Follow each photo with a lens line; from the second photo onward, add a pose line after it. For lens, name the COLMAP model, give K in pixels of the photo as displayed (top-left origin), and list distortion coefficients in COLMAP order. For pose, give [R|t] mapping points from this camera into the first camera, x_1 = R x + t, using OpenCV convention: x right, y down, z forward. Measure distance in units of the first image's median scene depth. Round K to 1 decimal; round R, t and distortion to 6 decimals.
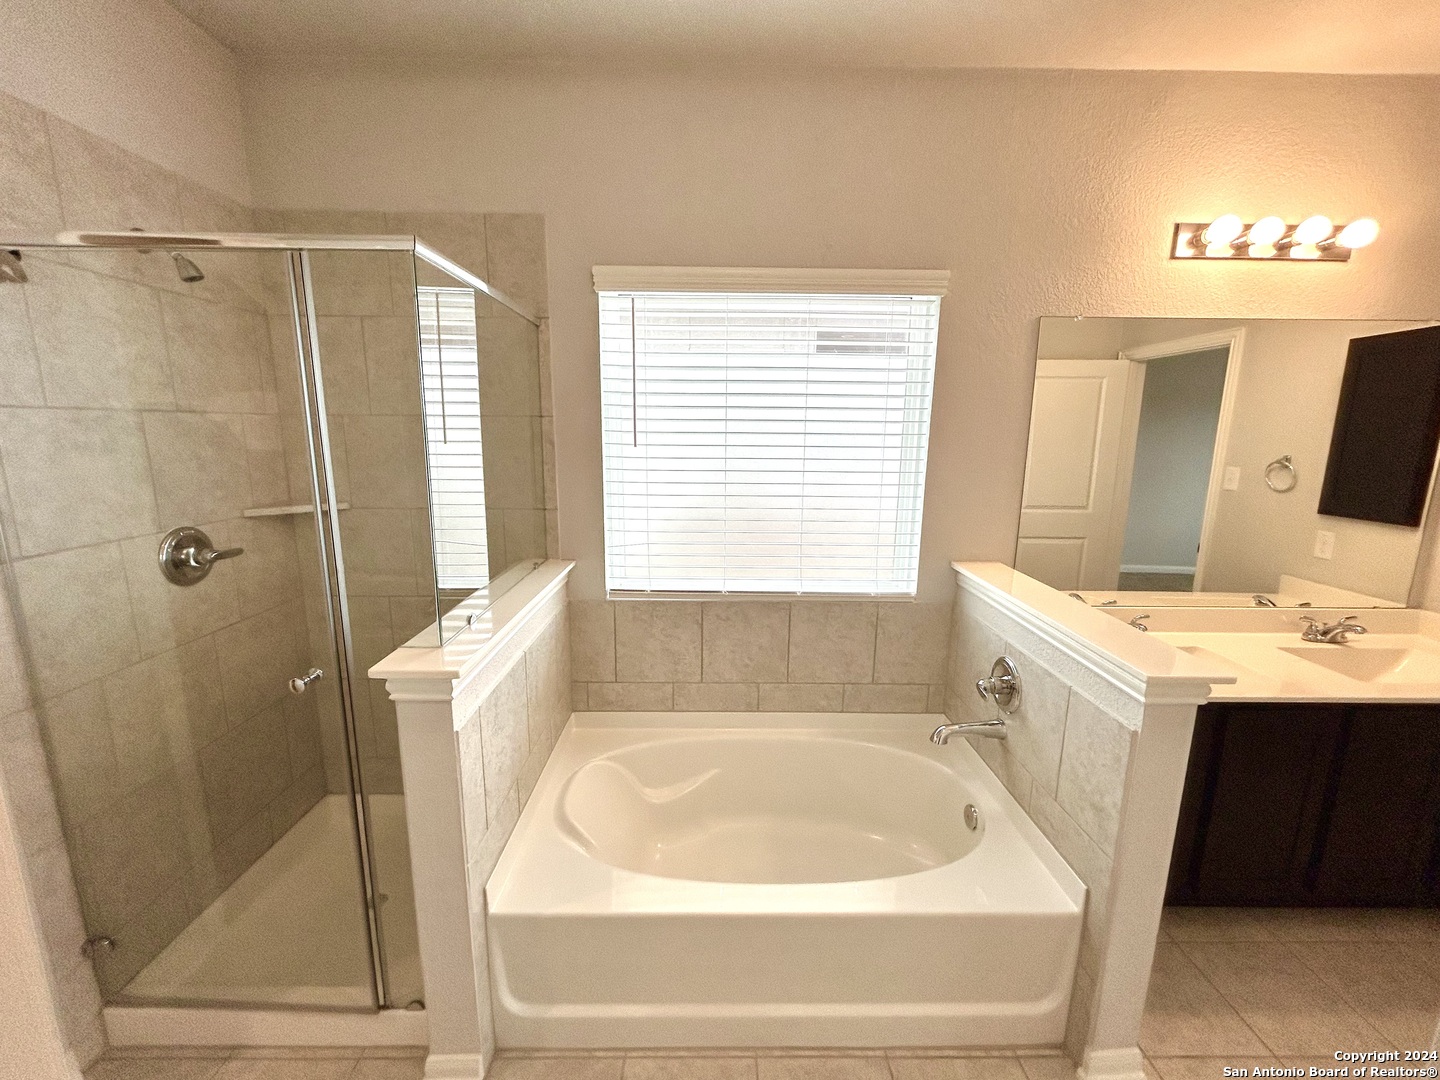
lens RADIAL K [[559.7, 0, 720.0], [0, 559.7, 540.0], [0, 0, 1]] dist [-0.001248, -0.000091]
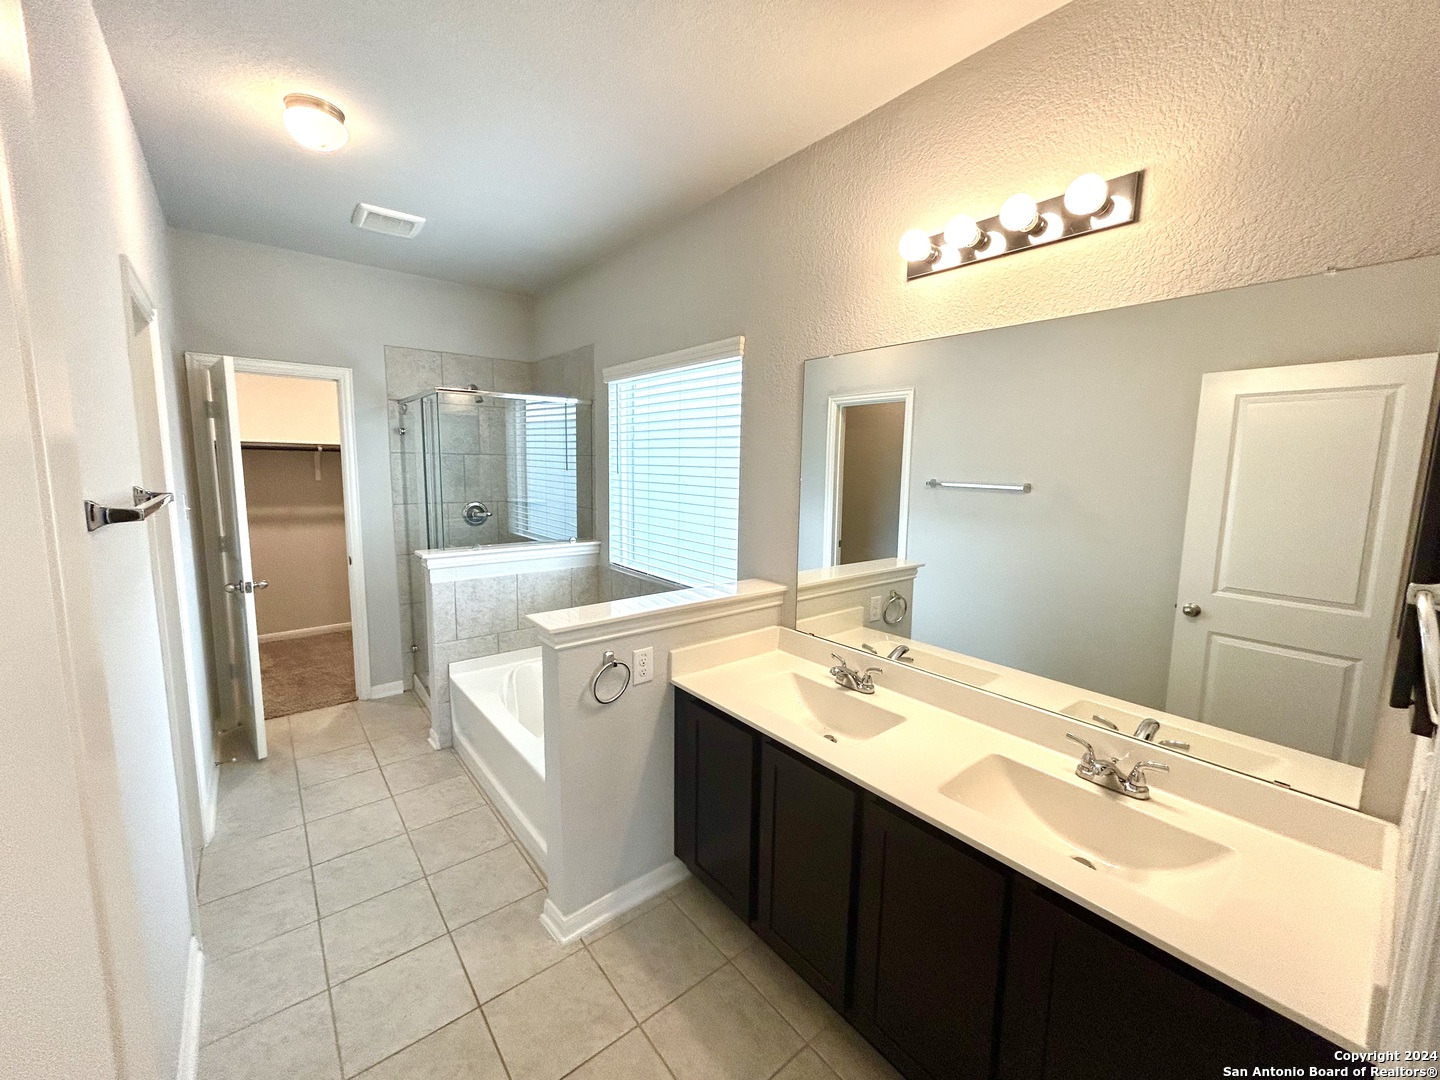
lens RADIAL K [[578.9, 0, 720.0], [0, 578.9, 540.0], [0, 0, 1]] dist [-0.000980, -0.000168]
pose [[0.618398, 0.102282, -0.779180, 1.340316], [-0.170730, 0.985299, -0.006161, -0.019819], [0.767095, 0.136839, 0.626770, 0.212891]]
